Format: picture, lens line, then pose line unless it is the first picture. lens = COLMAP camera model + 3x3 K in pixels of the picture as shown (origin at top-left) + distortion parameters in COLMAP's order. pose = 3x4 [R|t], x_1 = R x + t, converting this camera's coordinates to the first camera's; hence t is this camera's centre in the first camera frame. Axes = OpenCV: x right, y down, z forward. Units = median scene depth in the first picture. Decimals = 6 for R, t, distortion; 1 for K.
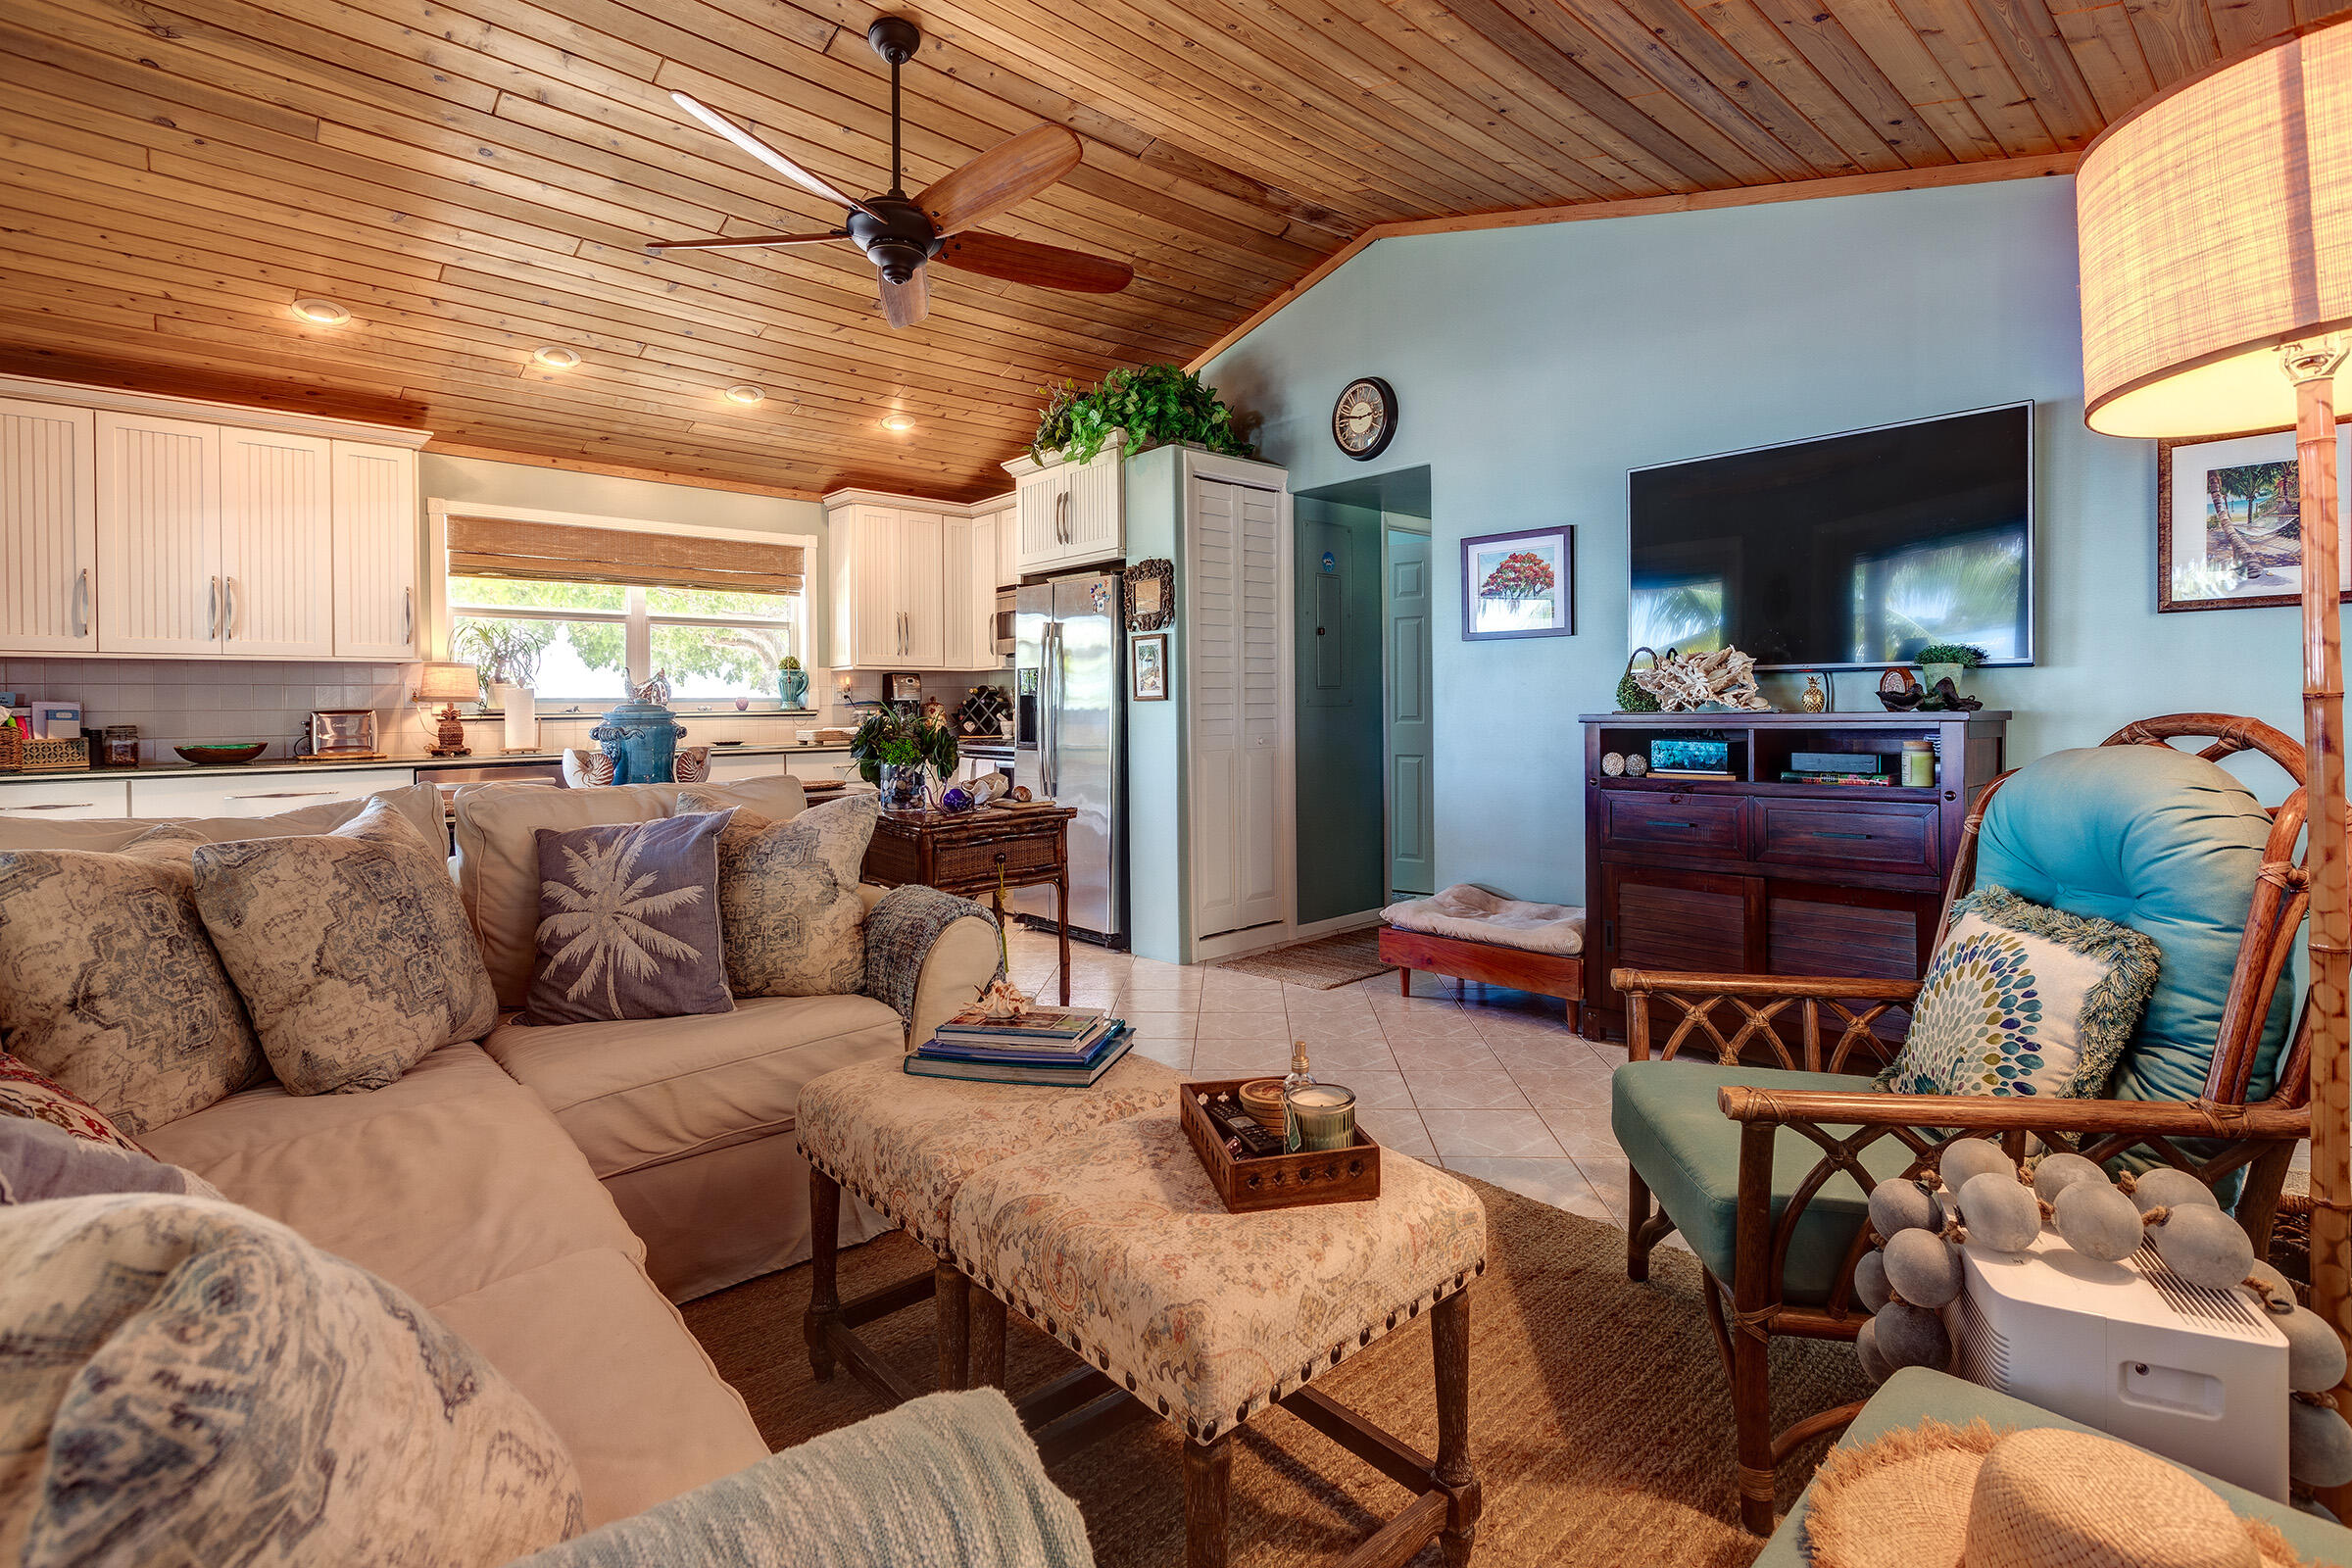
lens RADIAL K [[1052.3, 0, 1095.0], [0, 1052.3, 711.8], [0, 0, 1]] dist [-0.004460, 0.000733]
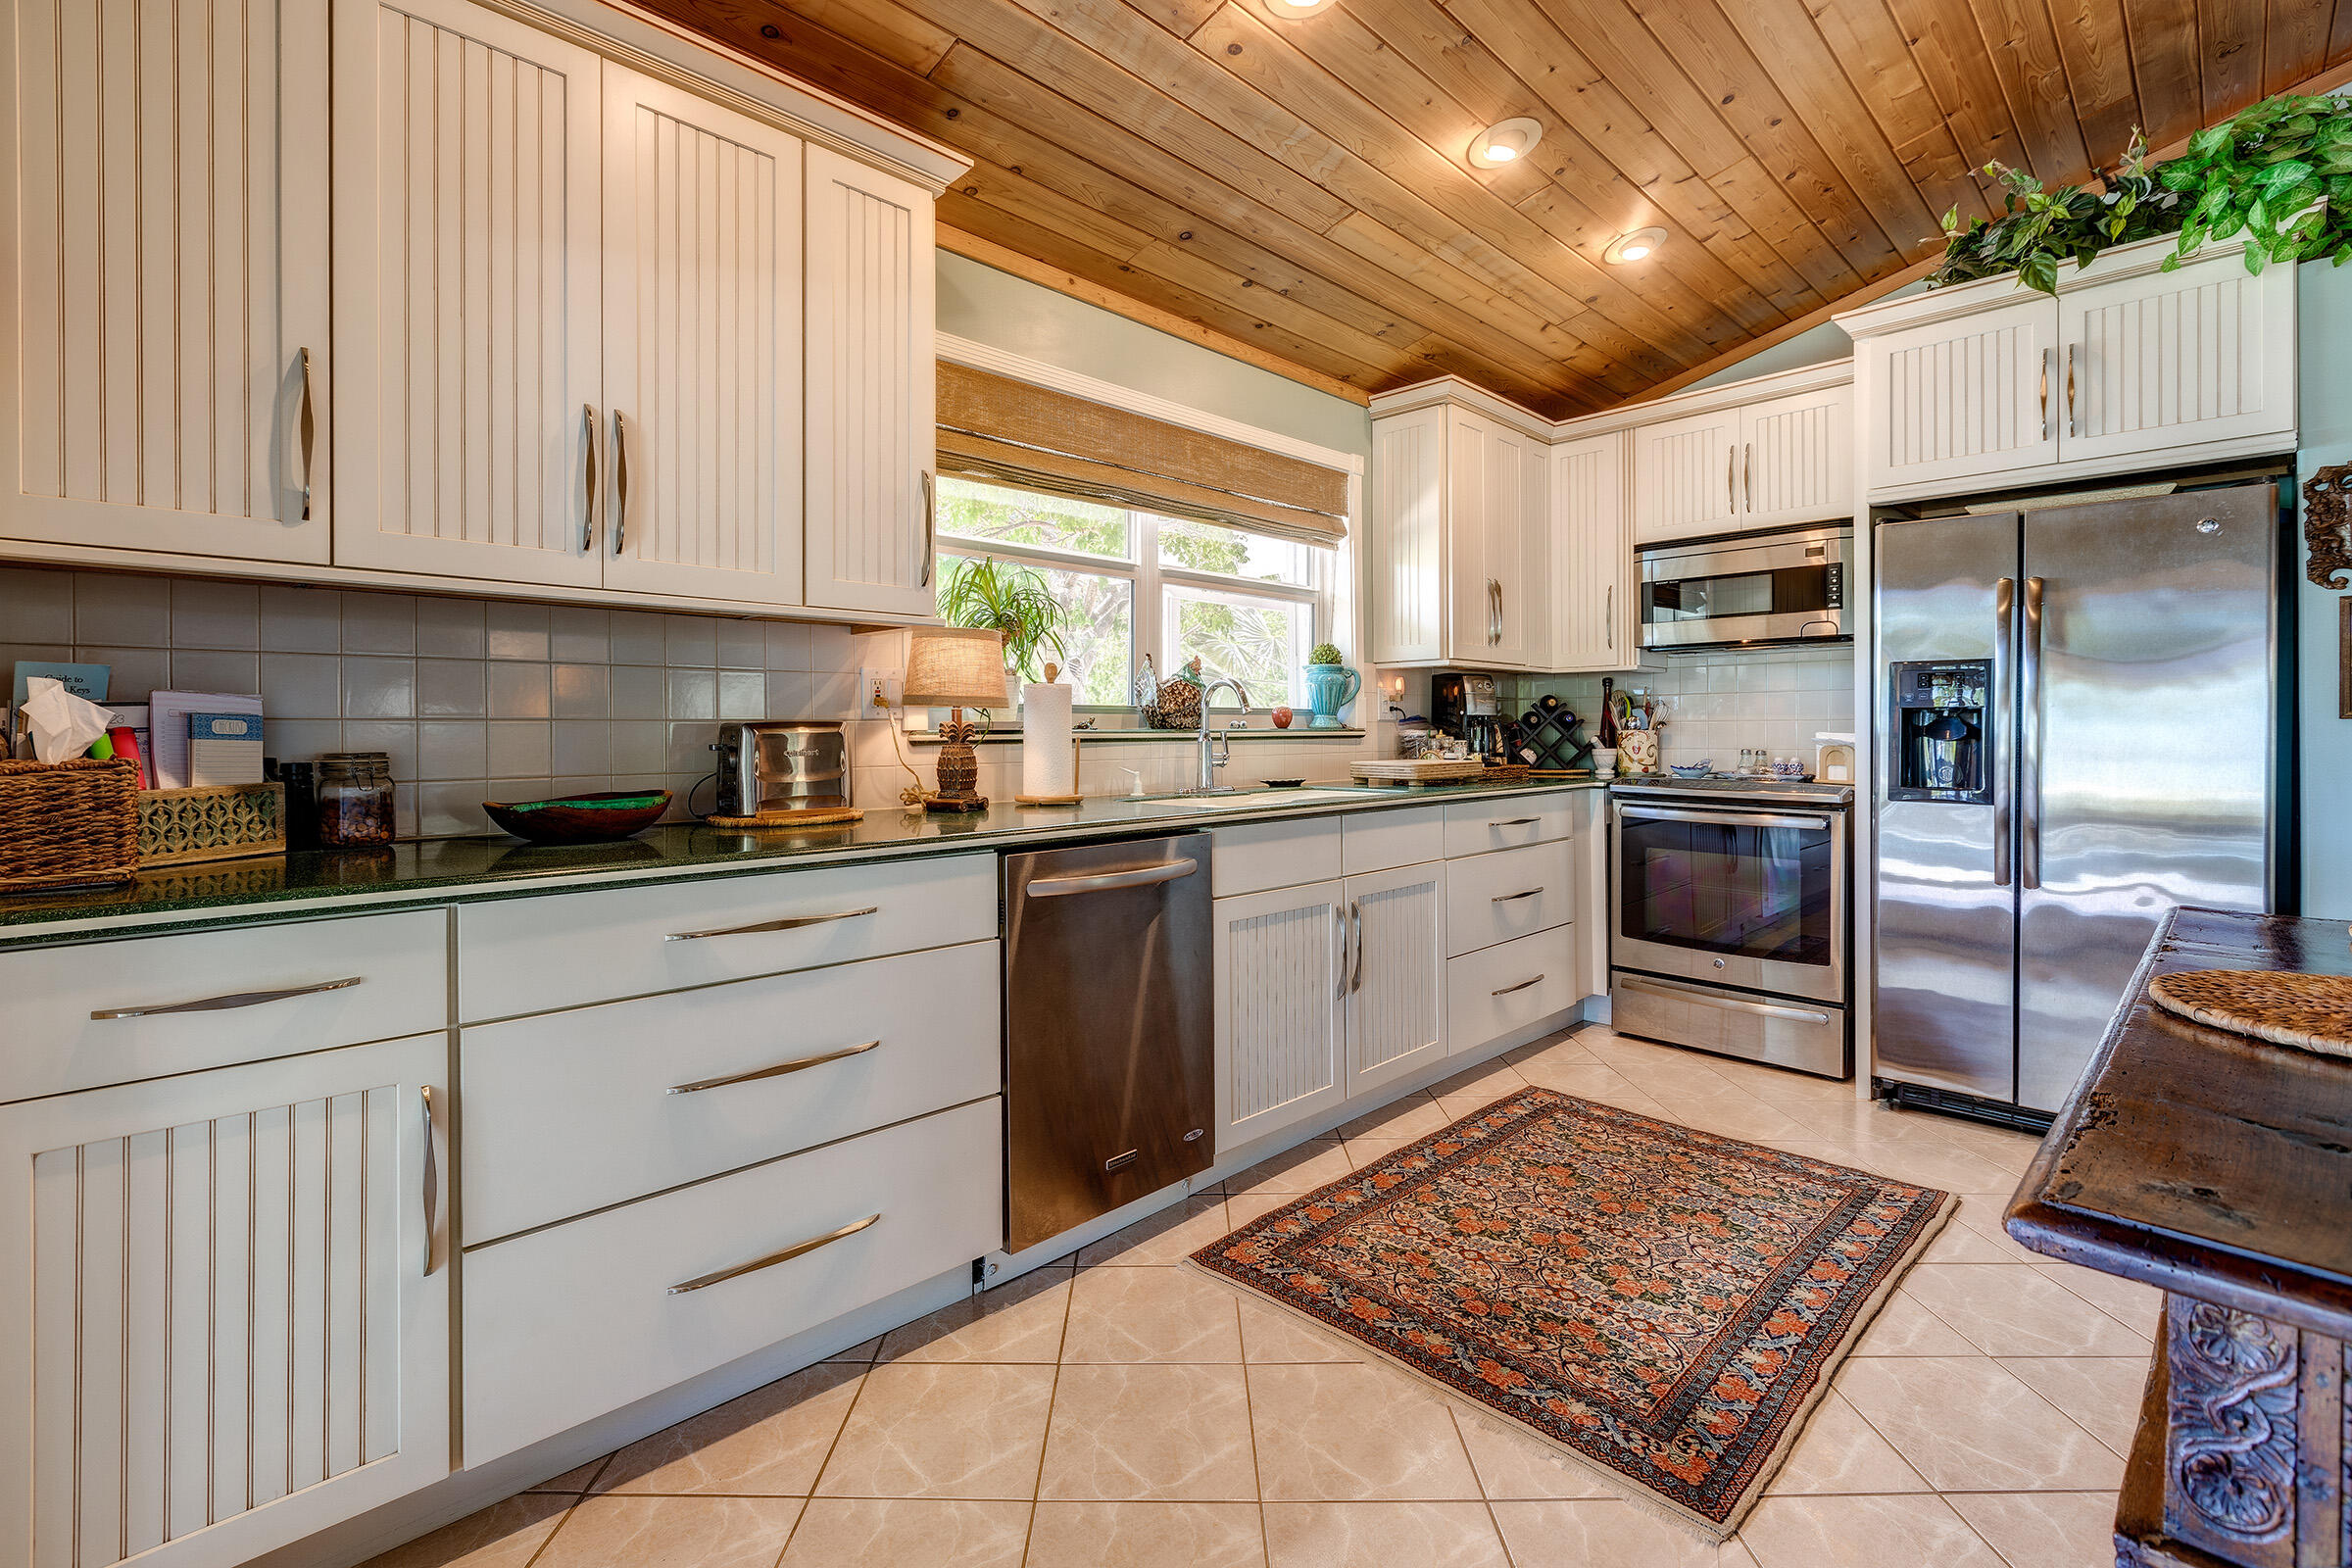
lens RADIAL K [[1052.3, 0, 1192.5], [0, 1052.3, 728.9], [0, 0, 1]] dist [-0.004460, 0.000733]
pose [[0.997803, 0.009848, 0.065511, -0.532290], [-0.009765, 0.999951, -0.001590, 0.000868], [-0.065523, 0.000947, 0.997851, 0.477577]]
